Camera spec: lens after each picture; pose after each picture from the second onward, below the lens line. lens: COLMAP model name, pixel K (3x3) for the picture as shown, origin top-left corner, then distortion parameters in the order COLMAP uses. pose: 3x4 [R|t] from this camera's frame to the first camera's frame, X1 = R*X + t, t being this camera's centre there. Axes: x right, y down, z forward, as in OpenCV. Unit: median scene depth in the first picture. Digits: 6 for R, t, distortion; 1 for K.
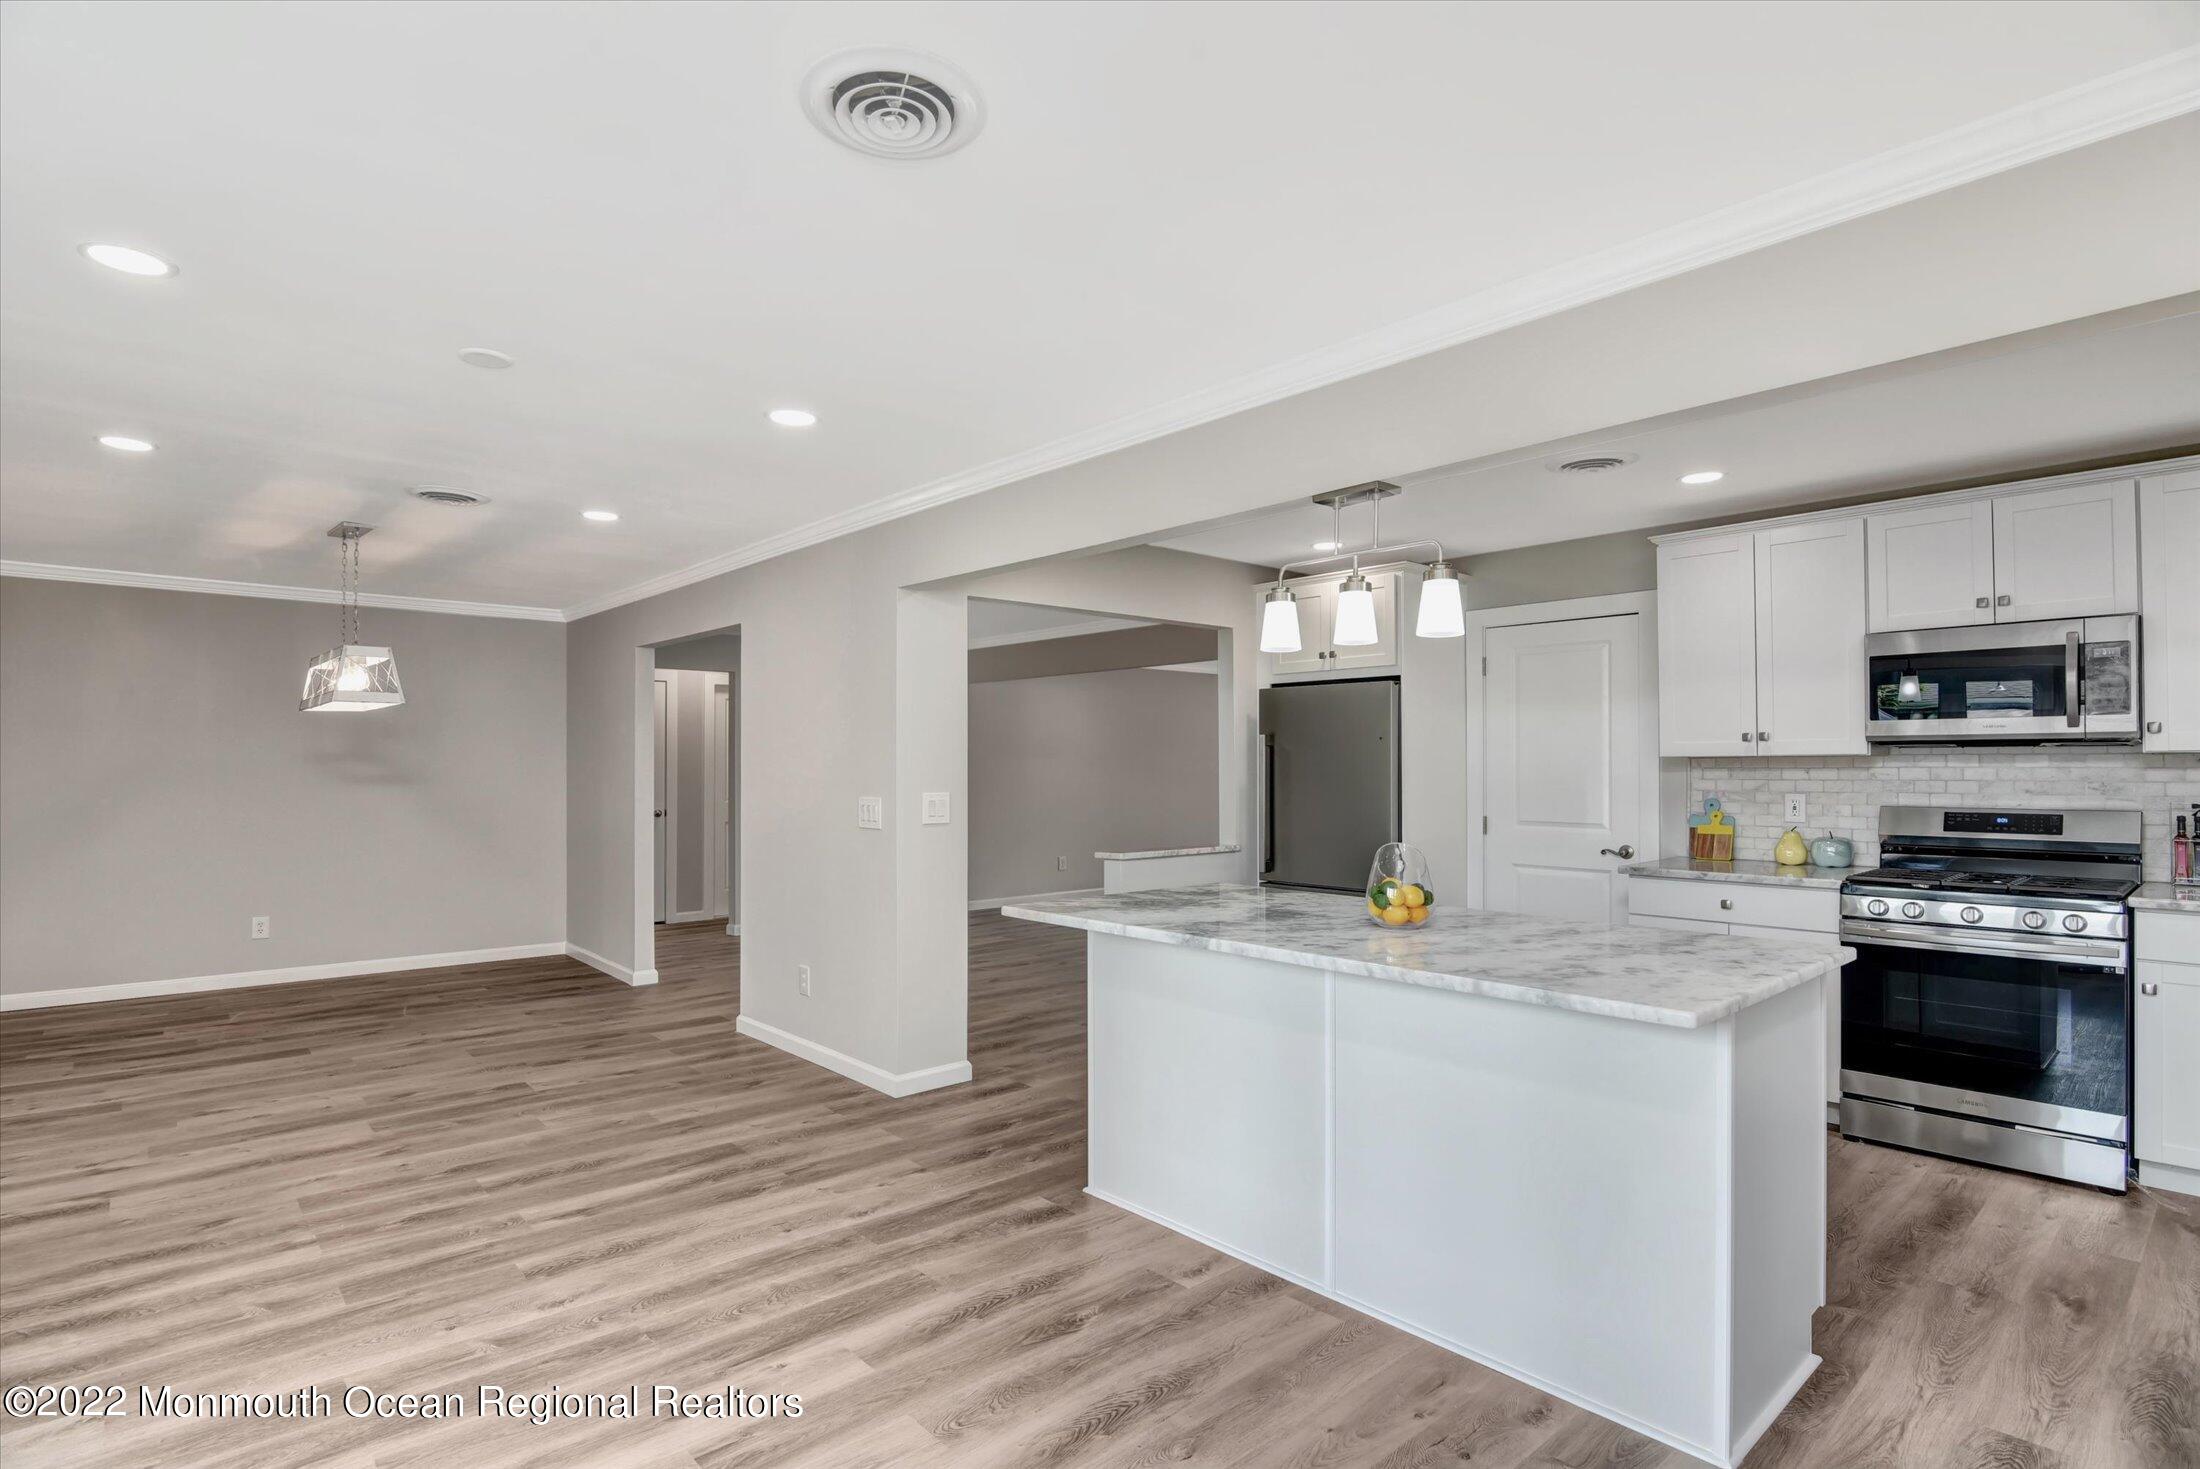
lens RADIAL K [[1130.6, 0, 1125.3], [0, 1130.6, 758.2], [0, 0, 1]] dist [-0.024033, -0.001434]
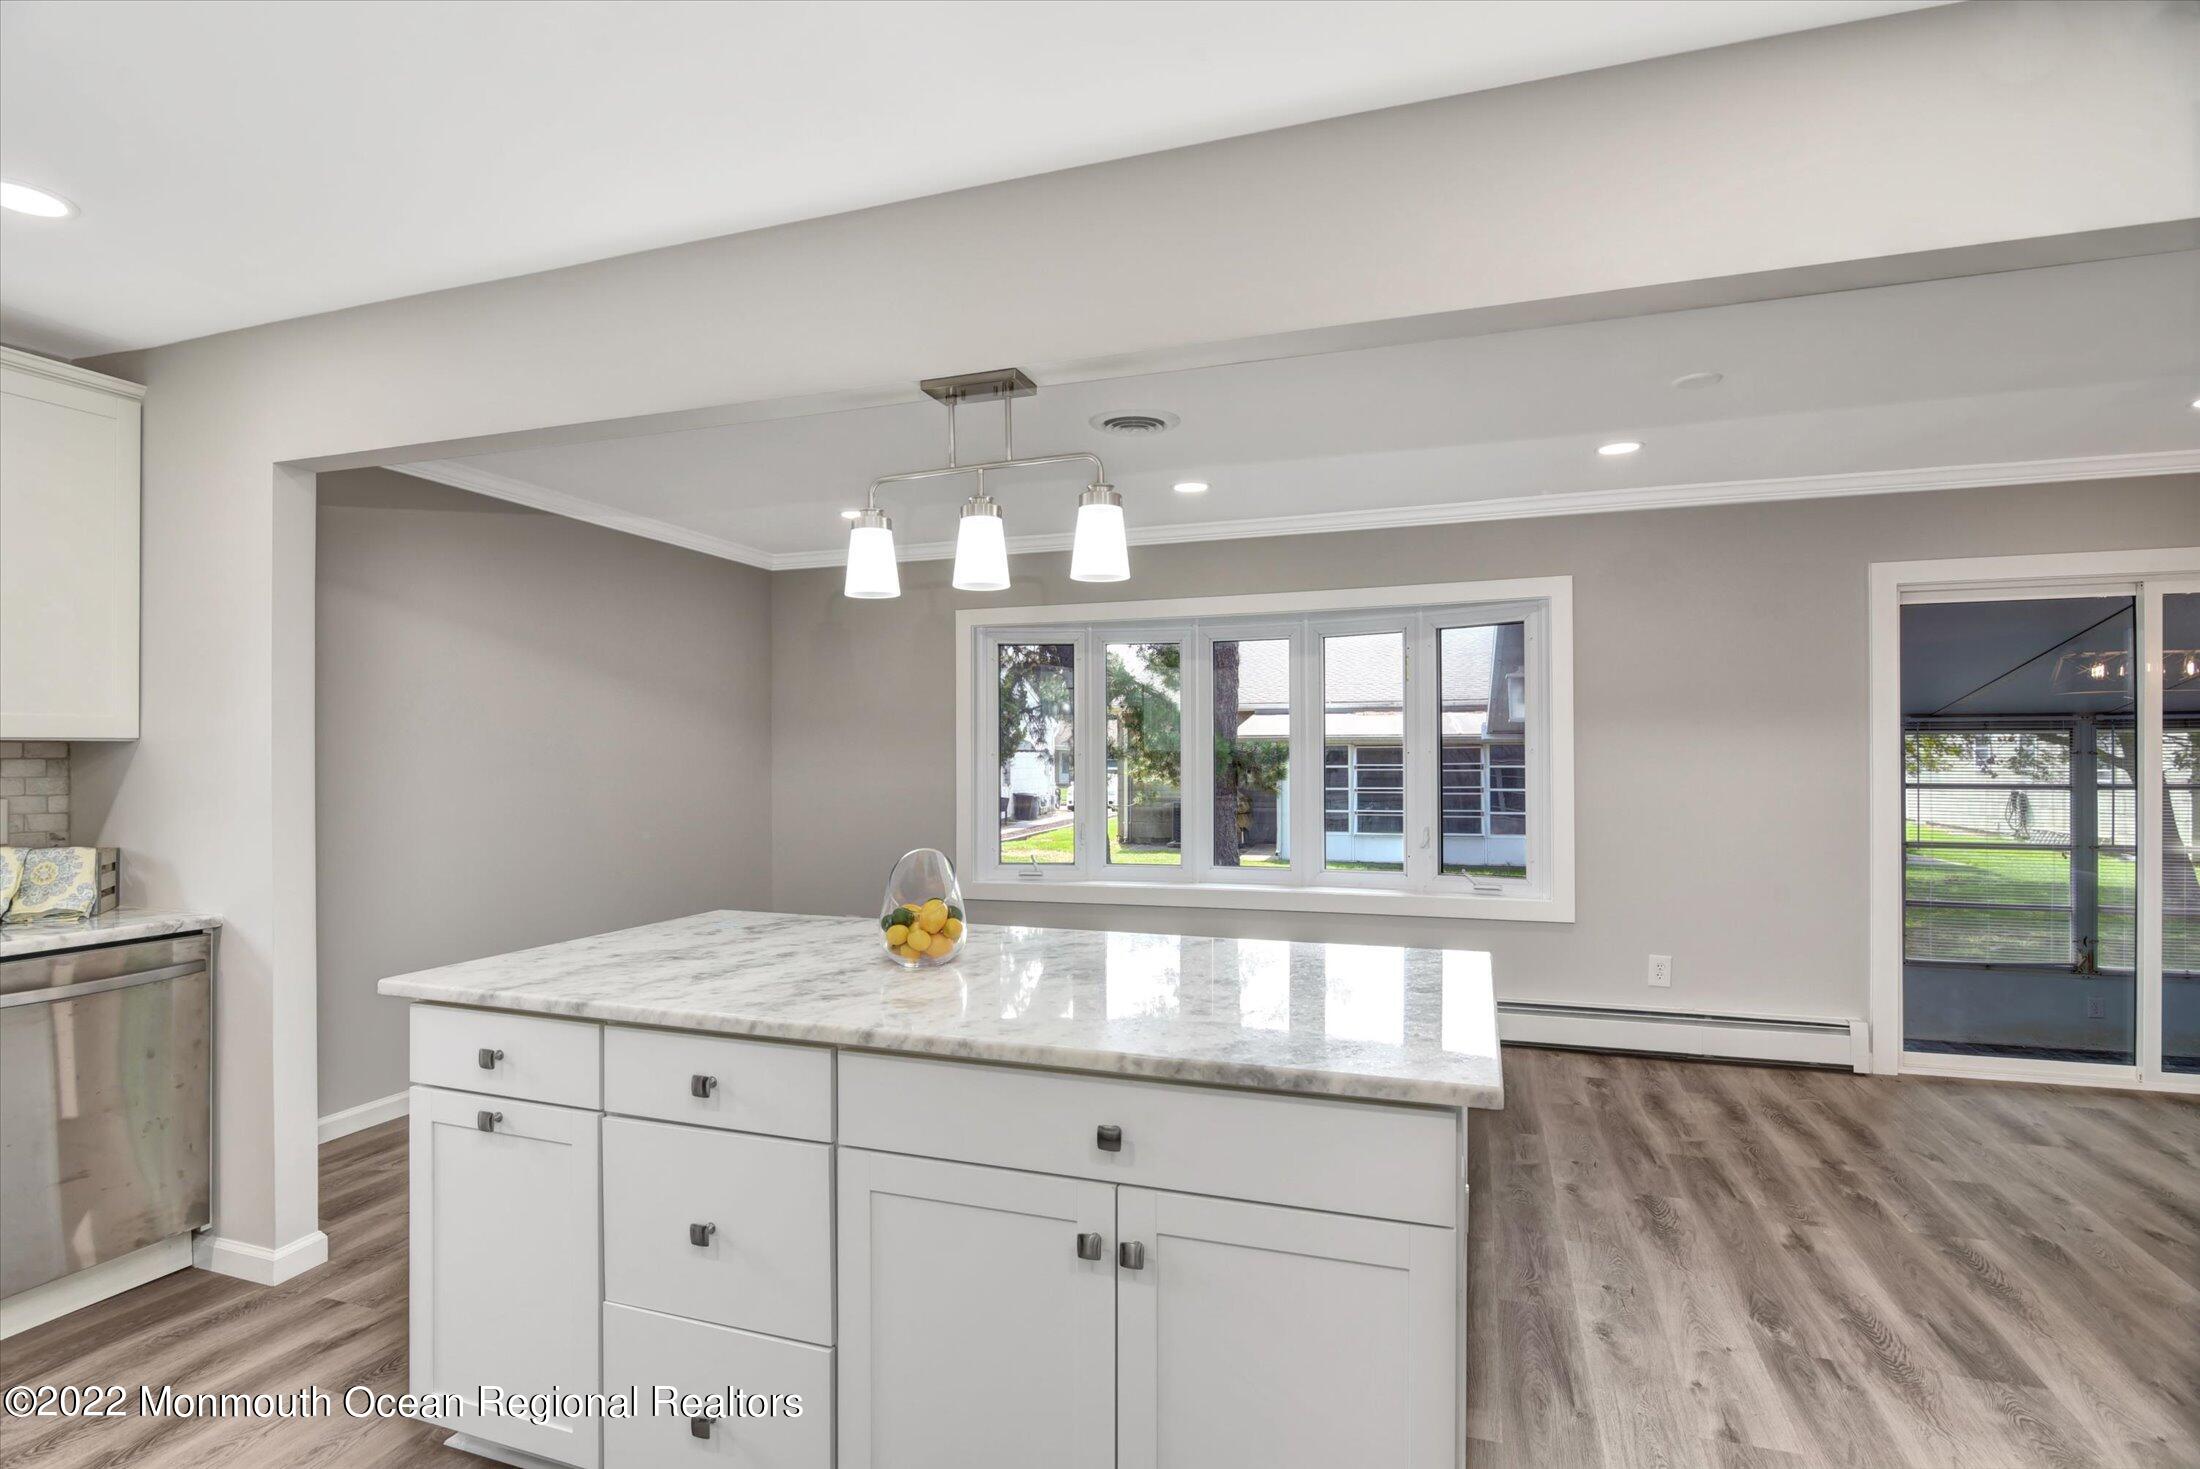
lens RADIAL K [[1059.1, 0, 1098.7], [0, 1059.1, 752.8], [0, 0, 1]] dist [-0.029338, 0.000004]
pose [[-0.886877, 0.002061, -0.462002, 0.334278], [0.006744, 0.999941, -0.008486, 0.007687], [0.461957, -0.010642, -0.886839, 1.222101]]
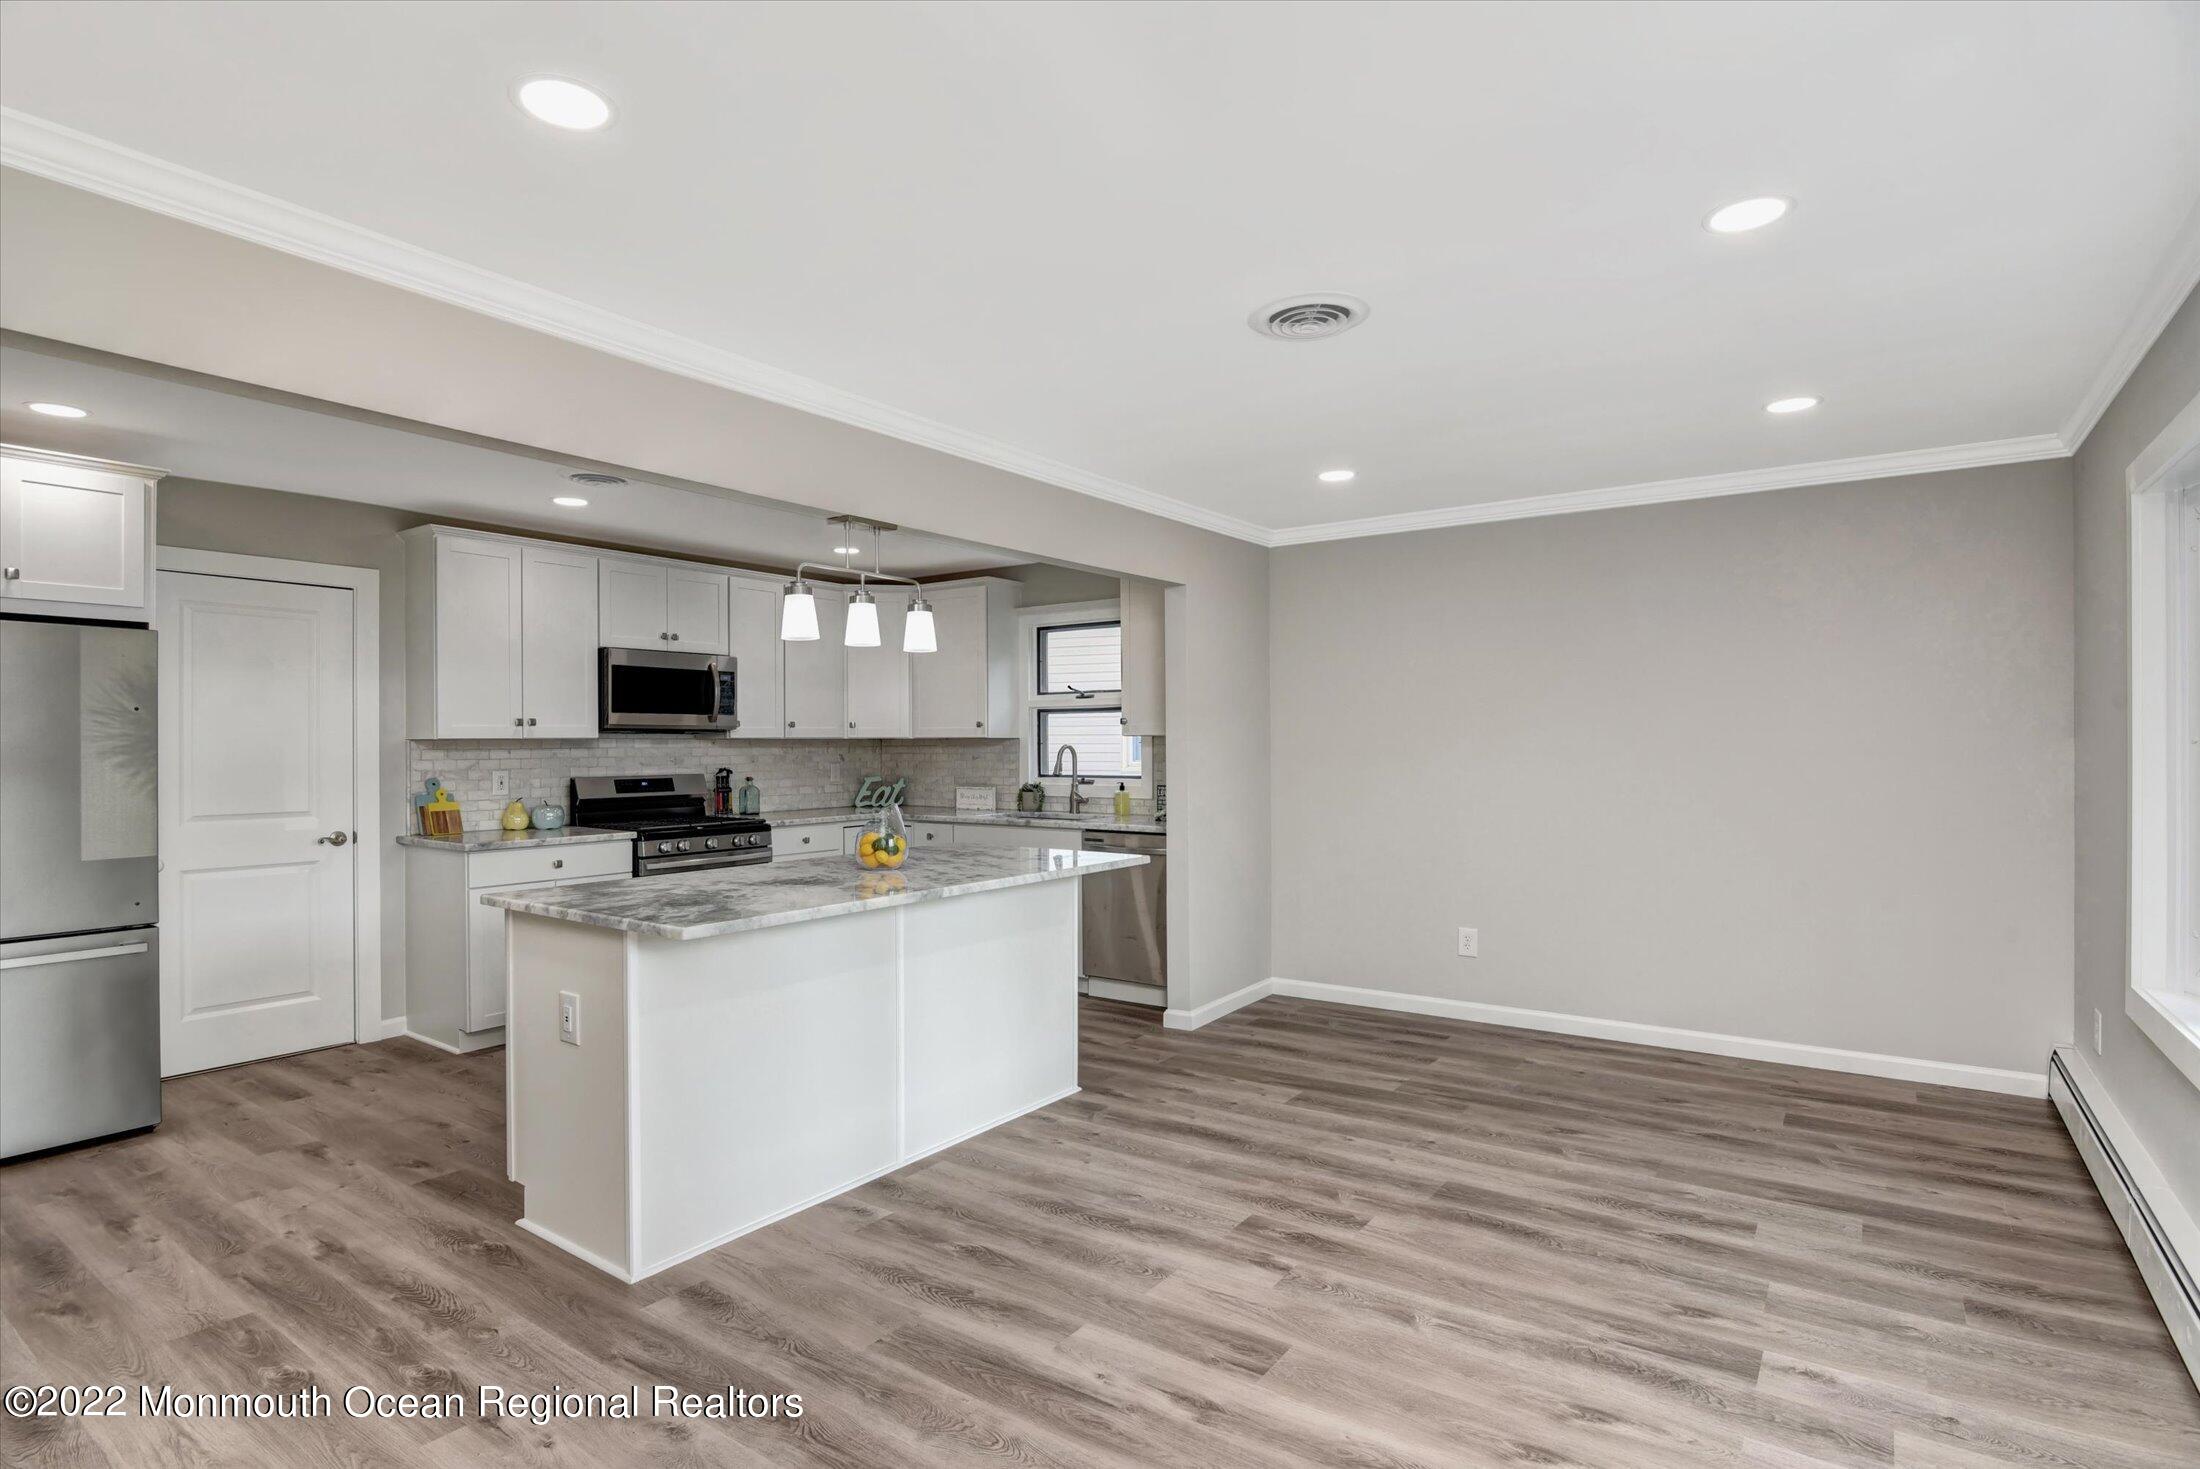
lens RADIAL K [[1070.1, 0, 1091.4], [0, 1070.1, 747.1], [0, 0, 1]] dist [-0.013693, -0.000974]
pose [[-0.207276, -0.001299, 0.978282, -0.732211], [-0.003146, 0.999995, 0.000661, 0.004854], [-0.978277, -0.002941, -0.207279, 0.736615]]
